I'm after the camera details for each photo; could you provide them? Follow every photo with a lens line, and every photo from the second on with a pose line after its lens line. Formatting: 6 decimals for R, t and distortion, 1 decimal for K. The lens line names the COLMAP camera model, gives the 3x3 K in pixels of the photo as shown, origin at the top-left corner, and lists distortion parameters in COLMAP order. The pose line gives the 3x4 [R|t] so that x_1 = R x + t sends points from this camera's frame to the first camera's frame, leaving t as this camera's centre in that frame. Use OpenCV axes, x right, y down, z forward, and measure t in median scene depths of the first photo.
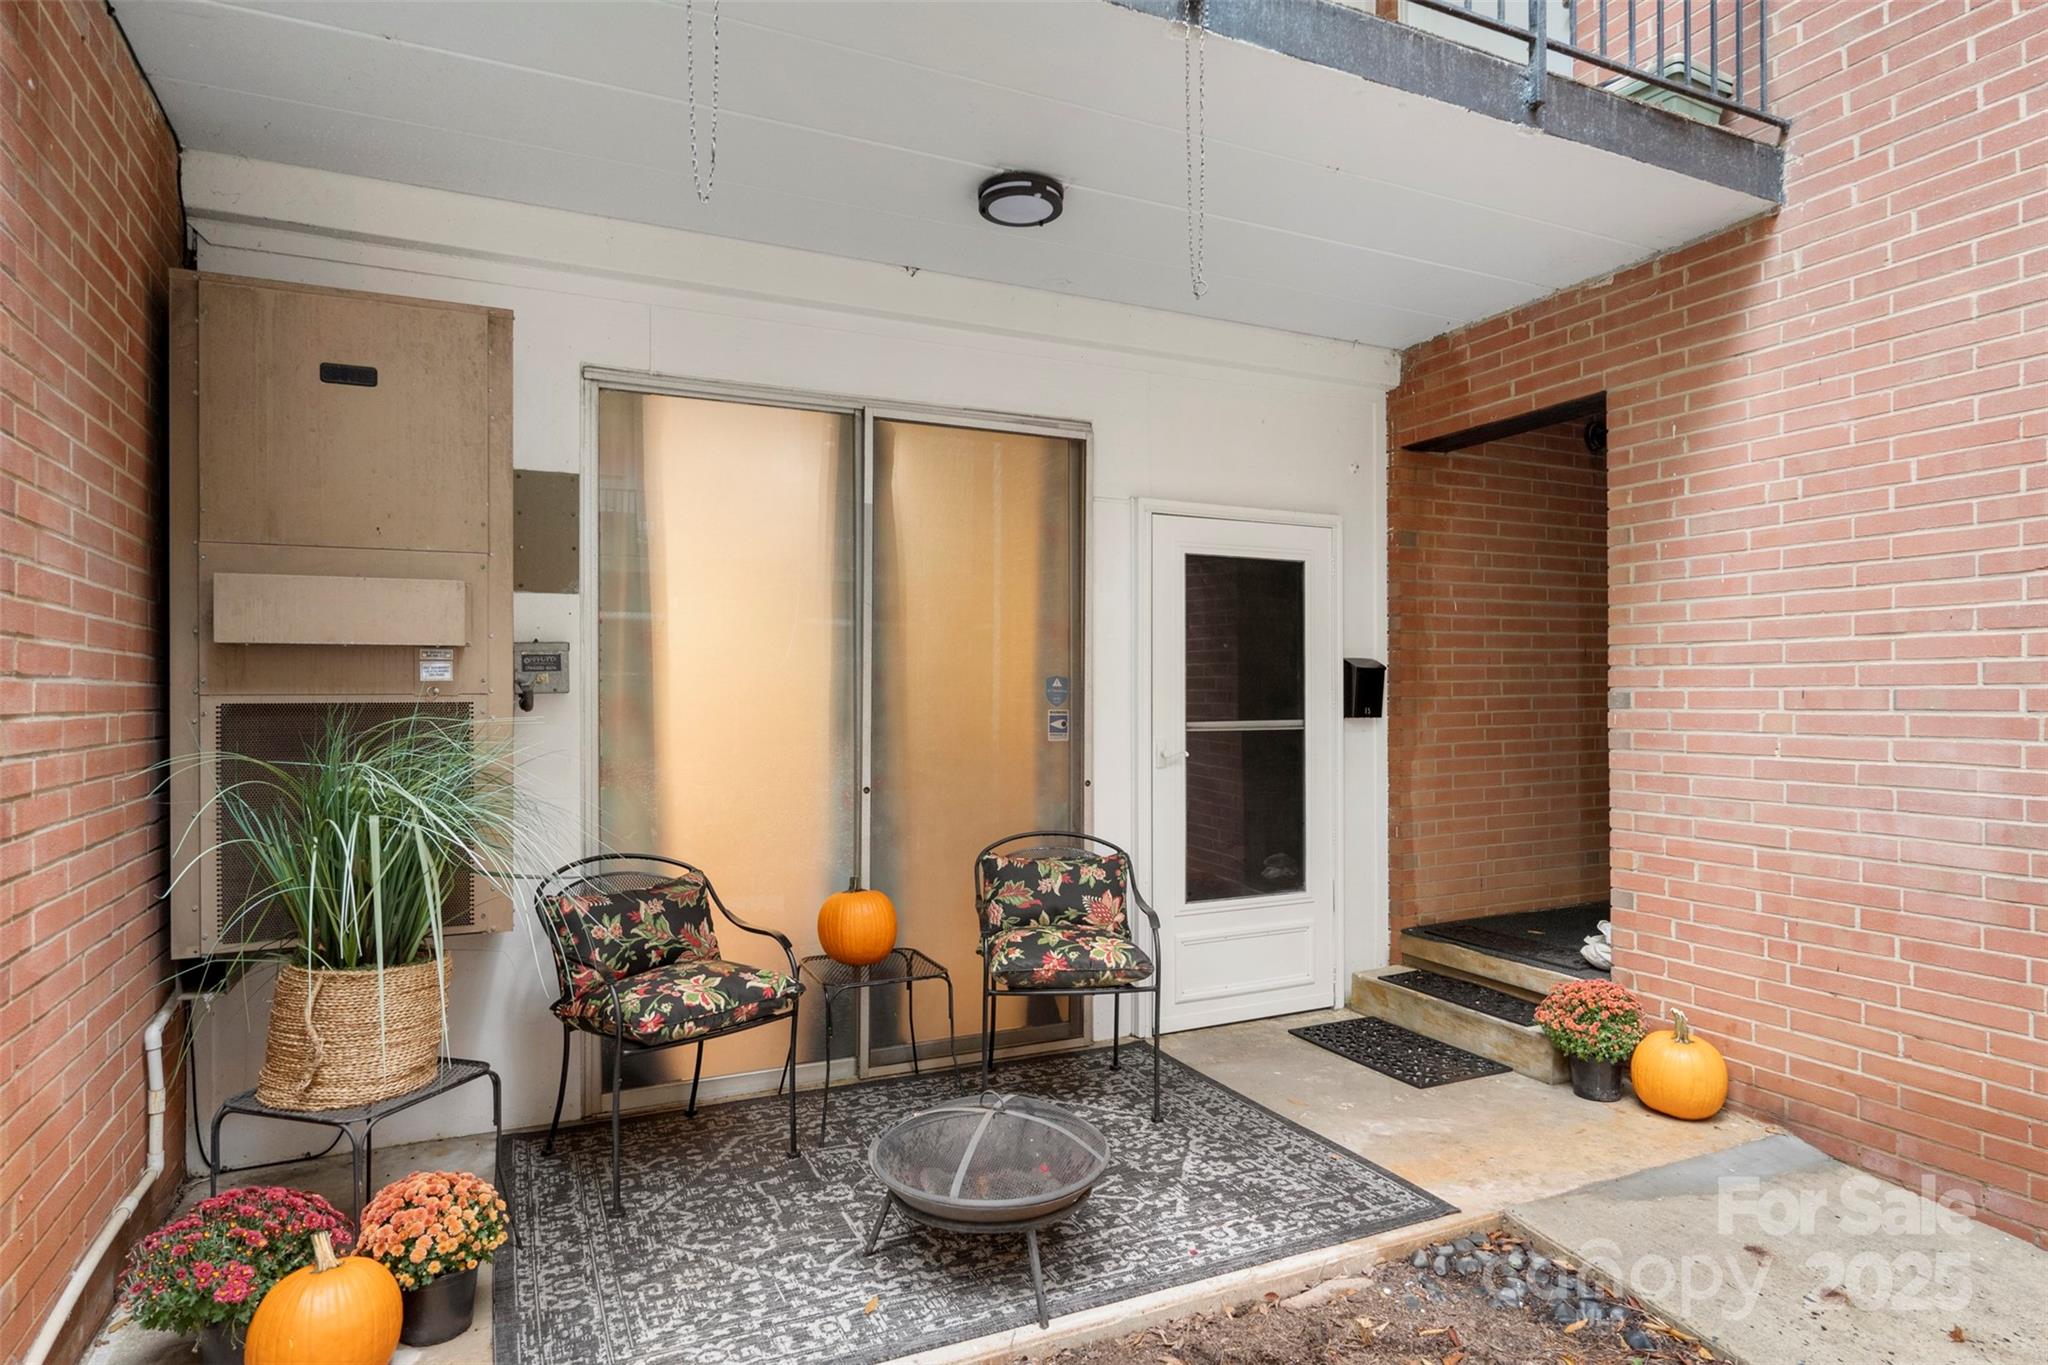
lens RADIAL K [[1114.3, 0, 1010.2], [0, 1114.3, 686.4], [0, 0, 1]] dist [0.001409, 0.000026]
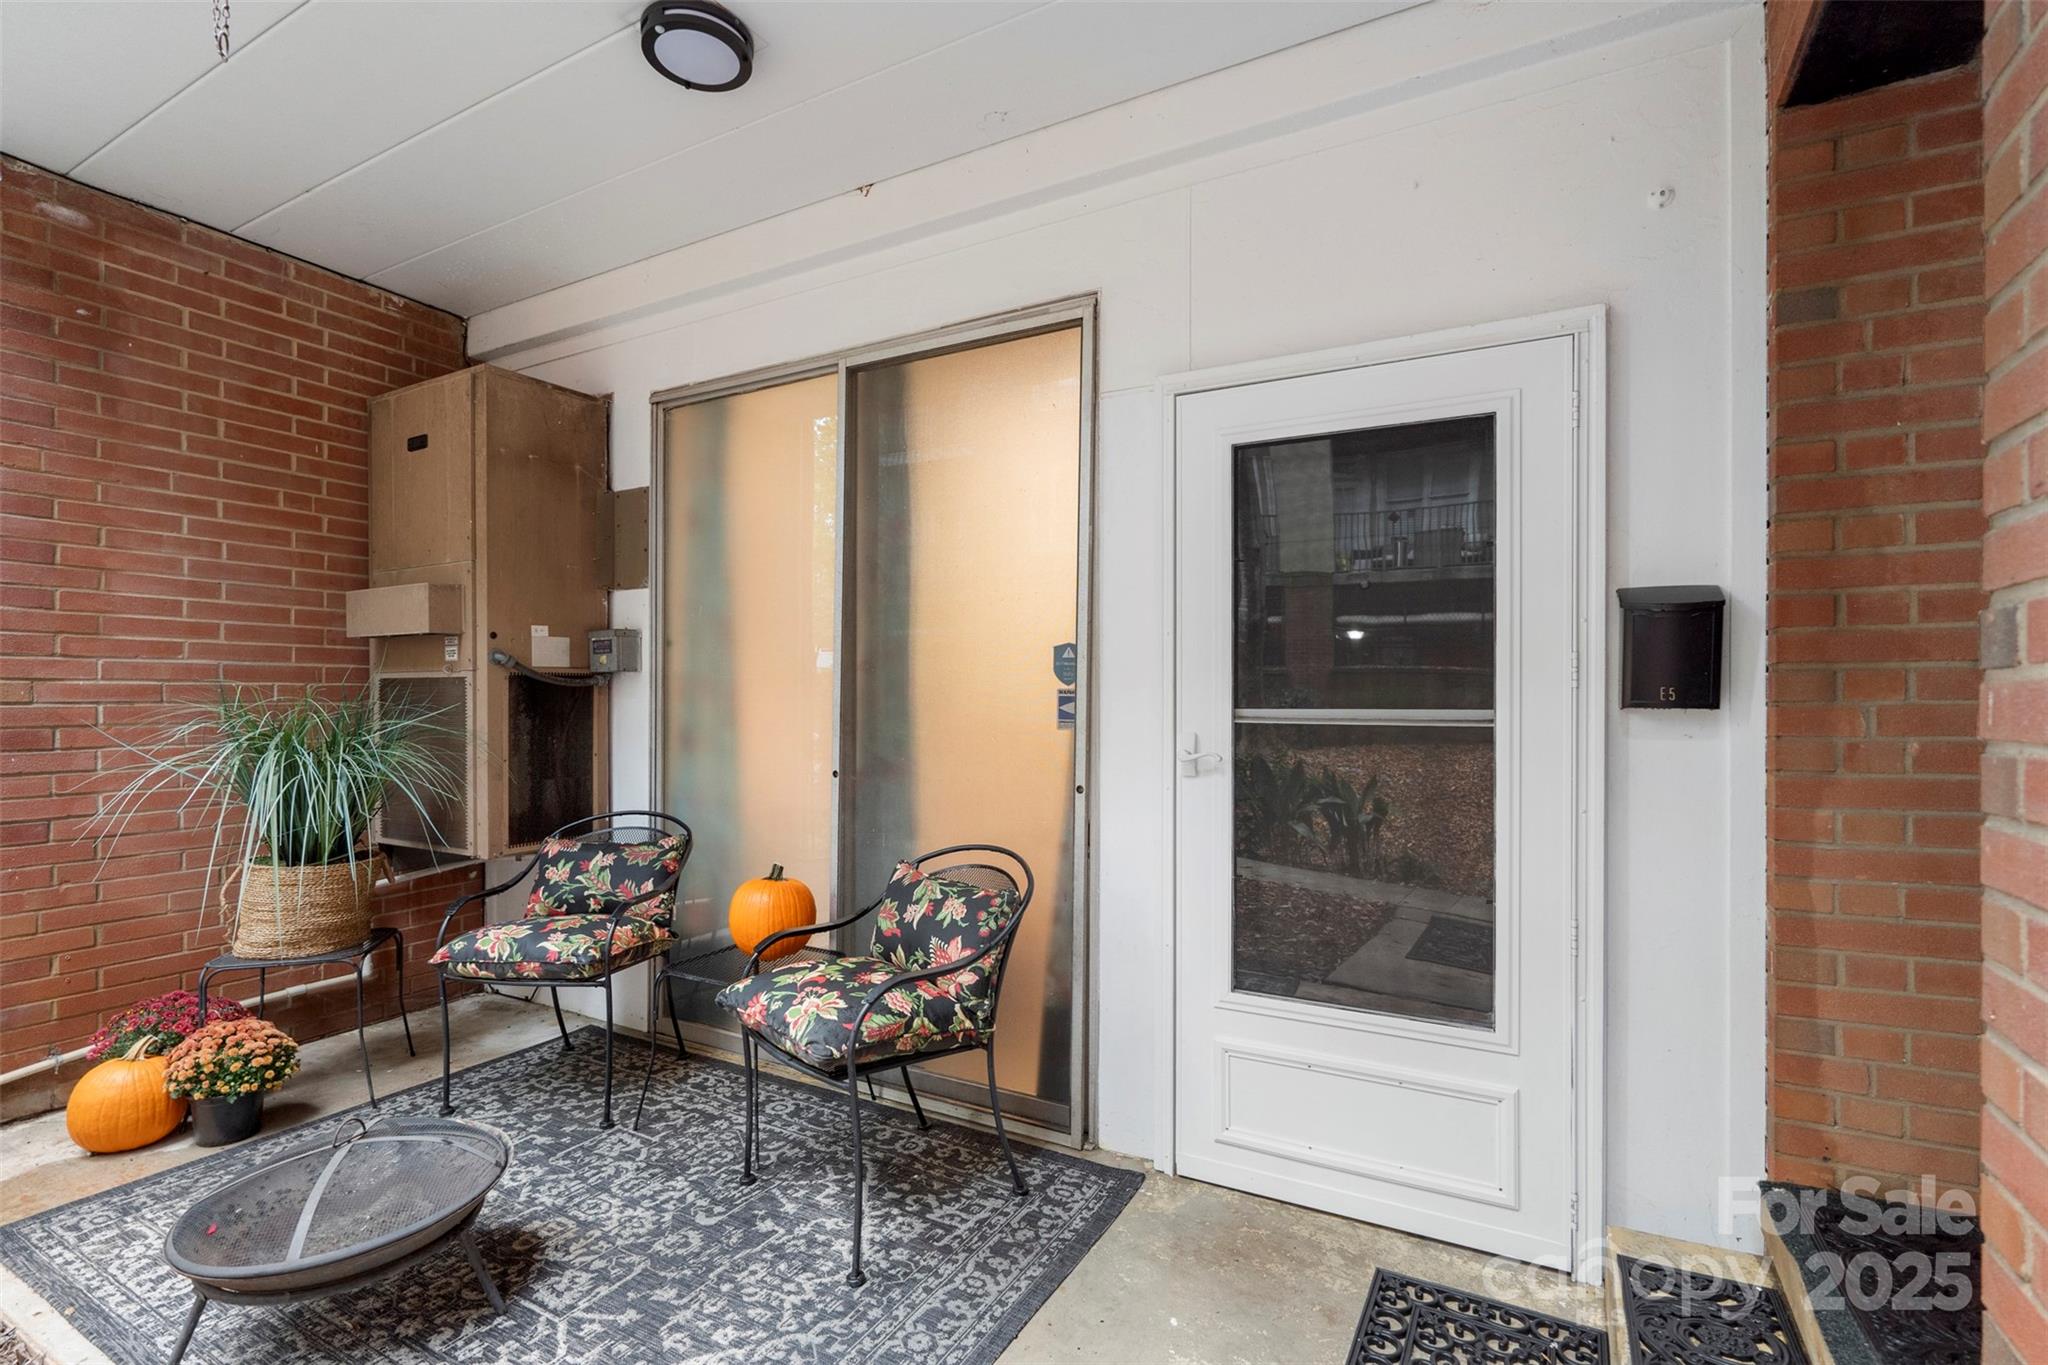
lens RADIAL K [[923.7, 0, 1029.9], [0, 923.7, 693.2], [0, 0, 1]] dist [0.000758, -0.000222]
pose [[0.602312, 0.001012, -0.798260, 0.608752], [0.002982, 0.999989, 0.003518, 0.025088], [0.798255, -0.004500, 0.602303, 0.700279]]
